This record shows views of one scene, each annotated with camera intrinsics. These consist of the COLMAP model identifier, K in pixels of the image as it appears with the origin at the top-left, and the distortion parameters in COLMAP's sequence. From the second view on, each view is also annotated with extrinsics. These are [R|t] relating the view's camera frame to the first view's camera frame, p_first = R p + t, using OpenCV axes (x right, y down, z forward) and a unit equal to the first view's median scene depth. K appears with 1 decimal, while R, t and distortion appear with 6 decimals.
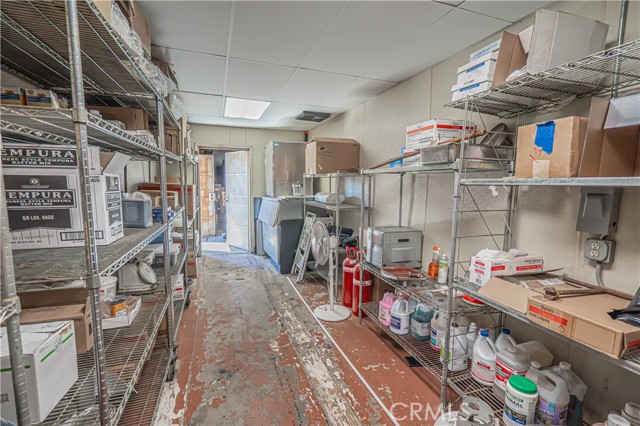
lens RADIAL K [[286.7, 0, 320.5], [0, 286.7, 215.1], [0, 0, 1]] dist [-0.004026, -0.000272]
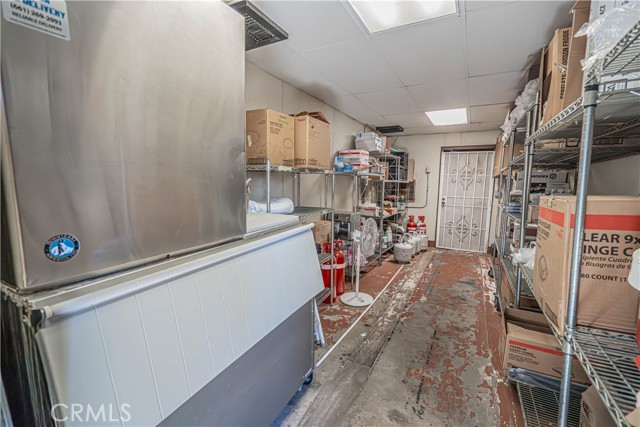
lens RADIAL K [[286.7, 0, 322.5], [0, 286.7, 214.9], [0, 0, 1]] dist [-0.004026, -0.000272]
pose [[-0.673057, -0.110069, 0.731354, -0.751756], [0.060508, 0.977354, 0.202777, -0.244547], [-0.737112, 0.180733, -0.651155, 2.046316]]
